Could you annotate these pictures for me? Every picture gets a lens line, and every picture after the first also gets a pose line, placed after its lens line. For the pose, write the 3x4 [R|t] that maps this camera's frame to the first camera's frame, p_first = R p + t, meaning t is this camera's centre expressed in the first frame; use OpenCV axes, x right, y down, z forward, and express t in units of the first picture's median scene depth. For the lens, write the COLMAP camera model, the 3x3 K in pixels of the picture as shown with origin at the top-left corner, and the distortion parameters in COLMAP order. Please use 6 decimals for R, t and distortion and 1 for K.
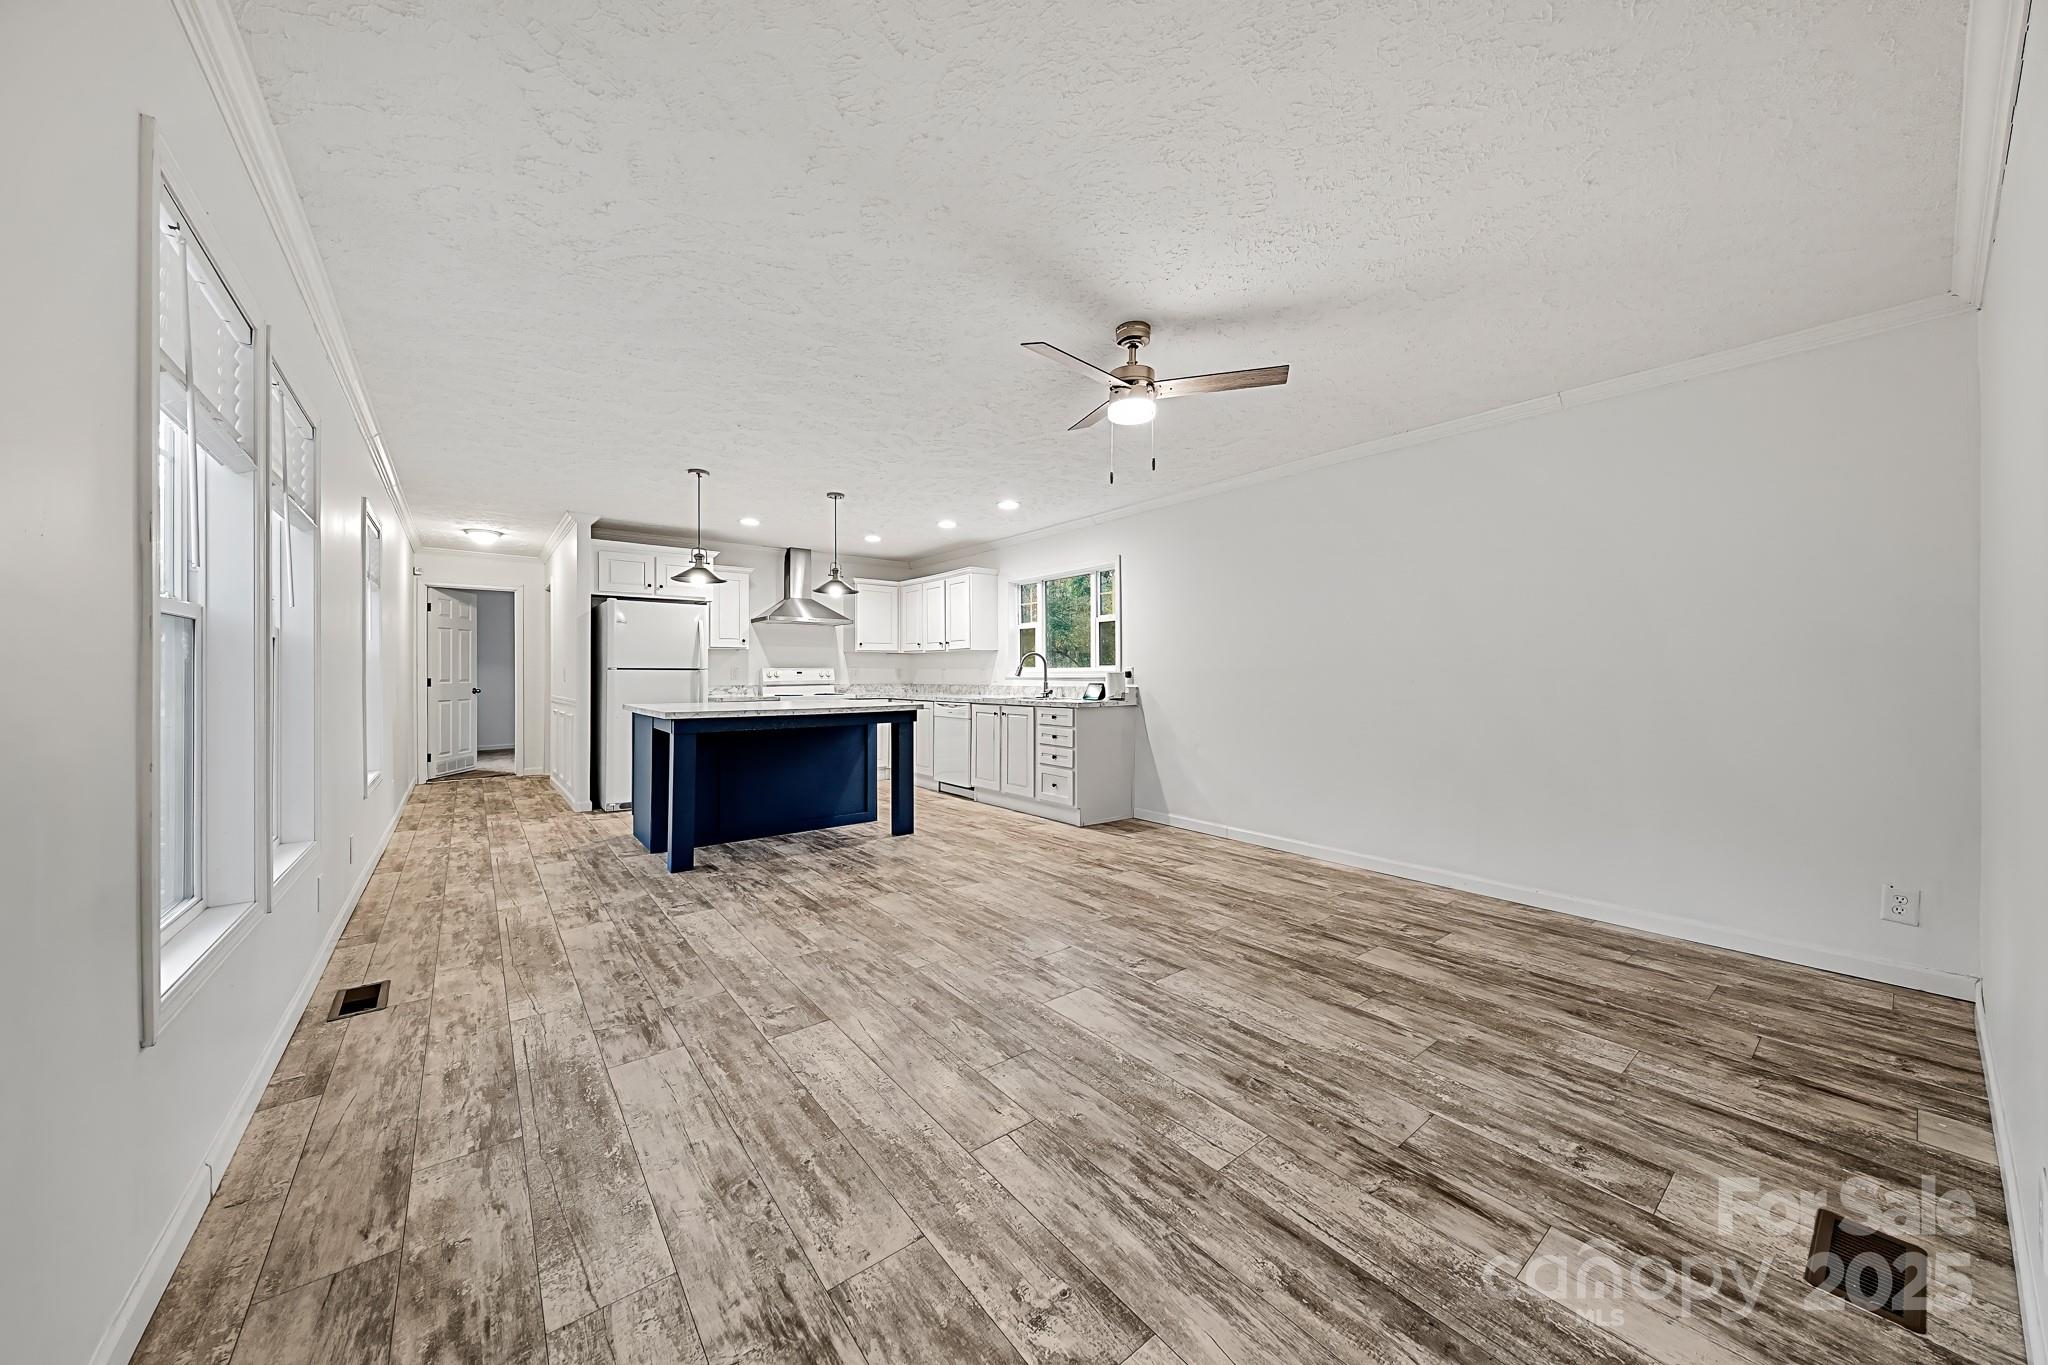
lens RADIAL K [[703.1, 0, 1021.3], [0, 703.1, 676.8], [0, 0, 1]] dist [0.009222, 0.000668]
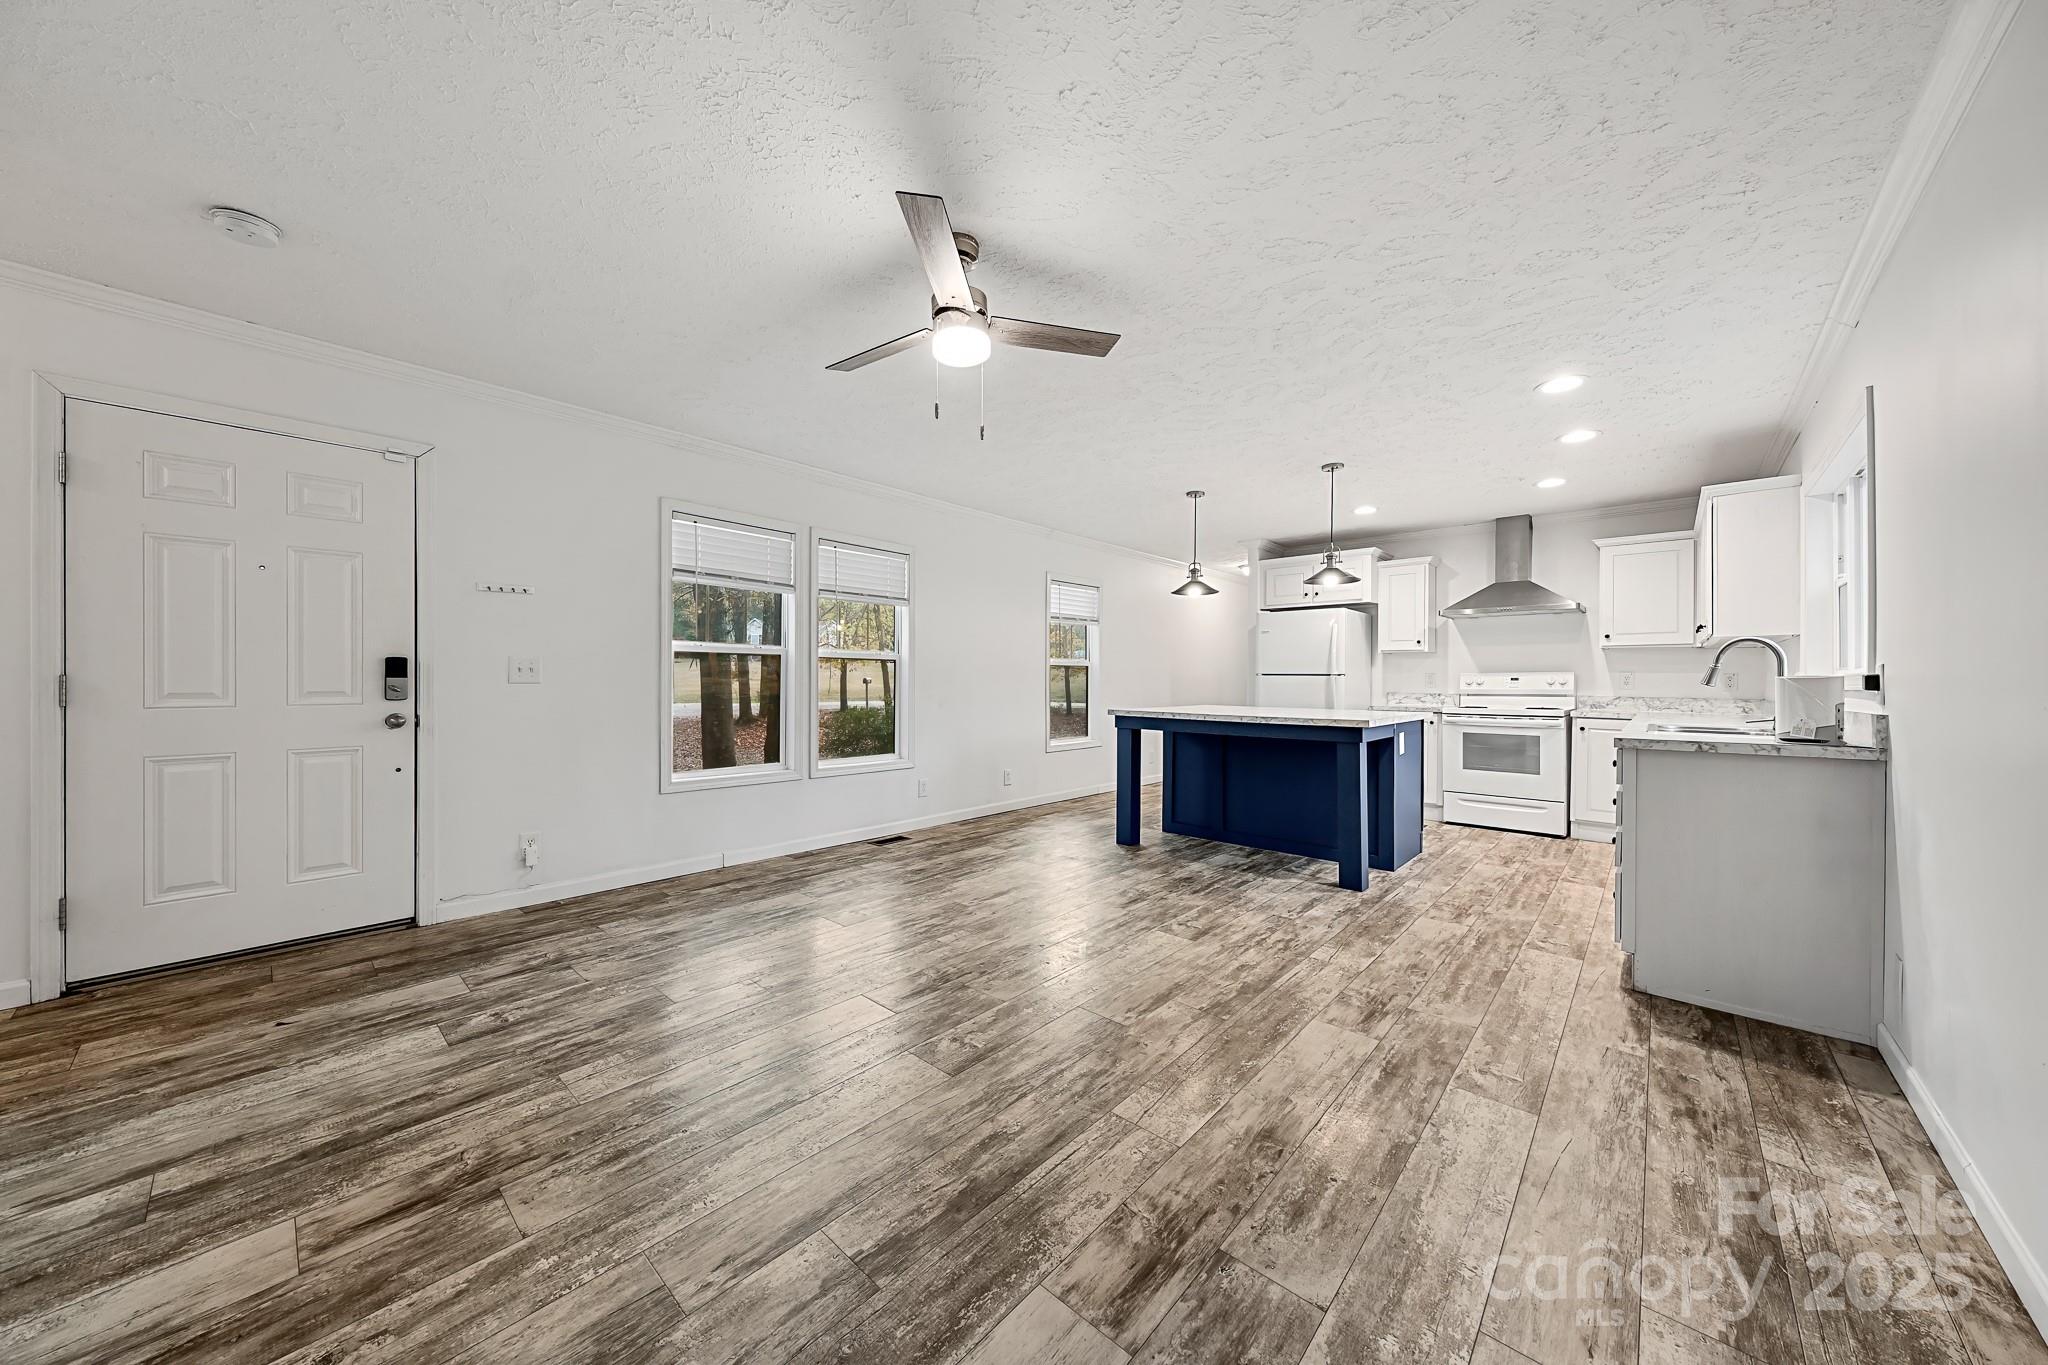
lens RADIAL K [[703.1, 0, 1021.6], [0, 703.1, 678.3], [0, 0, 1]] dist [0.009222, 0.000668]
pose [[0.161913, 0.000442, -0.986805, 1.568093], [-0.009522, 0.999954, -0.001115, -0.002274], [0.986759, 0.009577, 0.161910, 1.530758]]
